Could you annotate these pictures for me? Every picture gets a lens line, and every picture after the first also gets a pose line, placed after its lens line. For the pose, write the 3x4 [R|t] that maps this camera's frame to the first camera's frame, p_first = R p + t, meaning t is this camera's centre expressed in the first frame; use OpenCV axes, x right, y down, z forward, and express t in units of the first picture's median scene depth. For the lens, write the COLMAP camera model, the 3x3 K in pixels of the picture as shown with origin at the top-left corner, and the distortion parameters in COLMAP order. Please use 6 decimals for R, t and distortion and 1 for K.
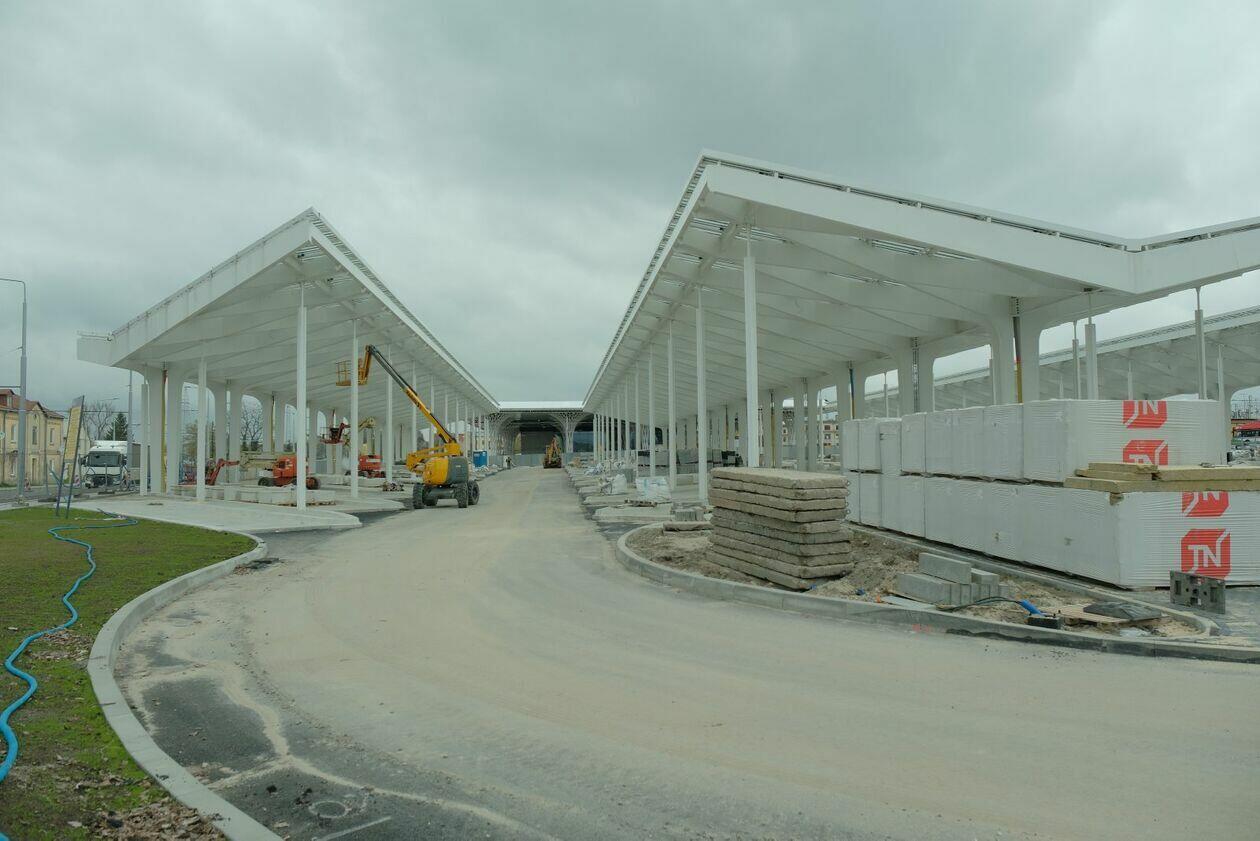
lens RADIAL K [[877.5, 0, 630.0], [0, 877.5, 420.5], [0, 0, 1]] dist [-0.001680, -0.001476]
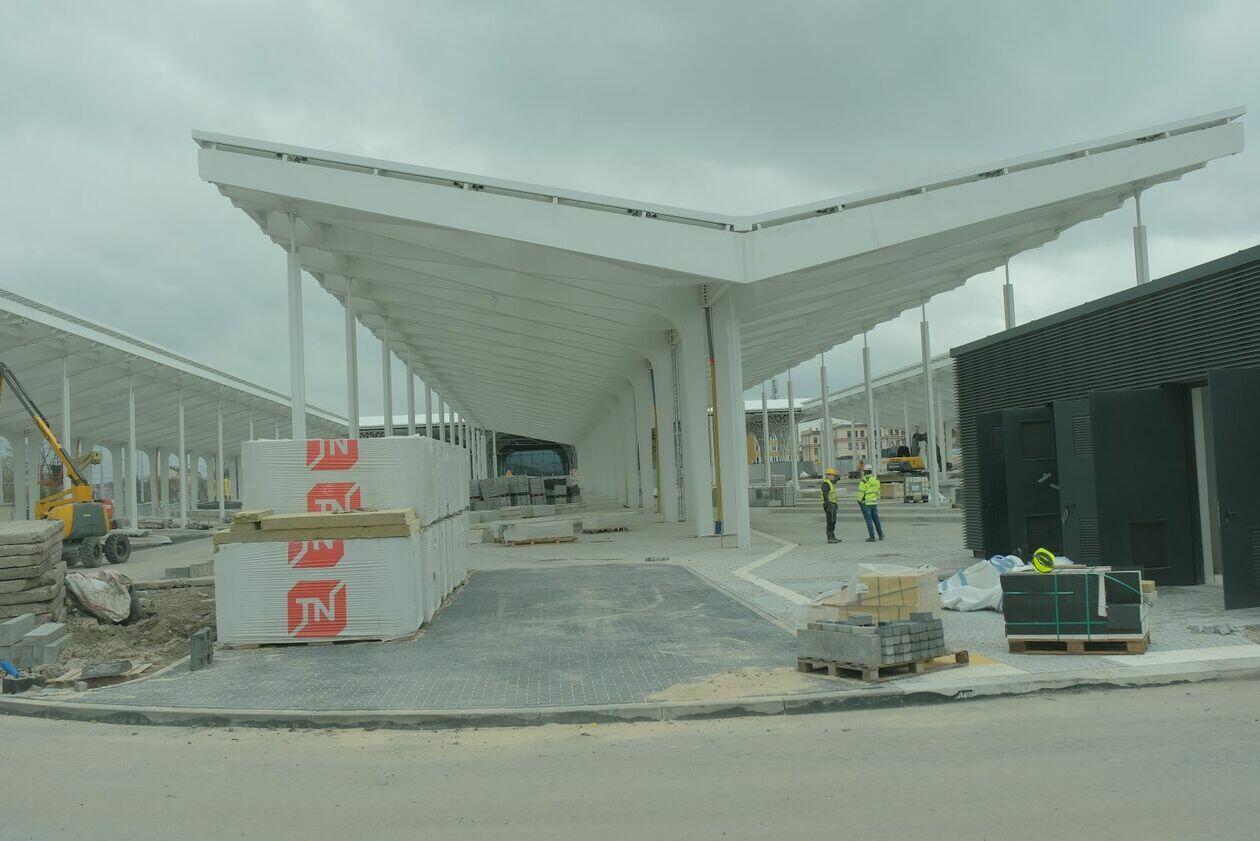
lens RADIAL K [[1227.5, 0, 630.0], [0, 1227.5, 420.5], [0, 0, 1]] dist [-0.006475, -0.003050]
pose [[0.999054, -0.033545, -0.027666, 0.934464], [0.033336, 0.999412, -0.007987, -0.022231], [0.027917, 0.007058, 0.999585, -0.265445]]
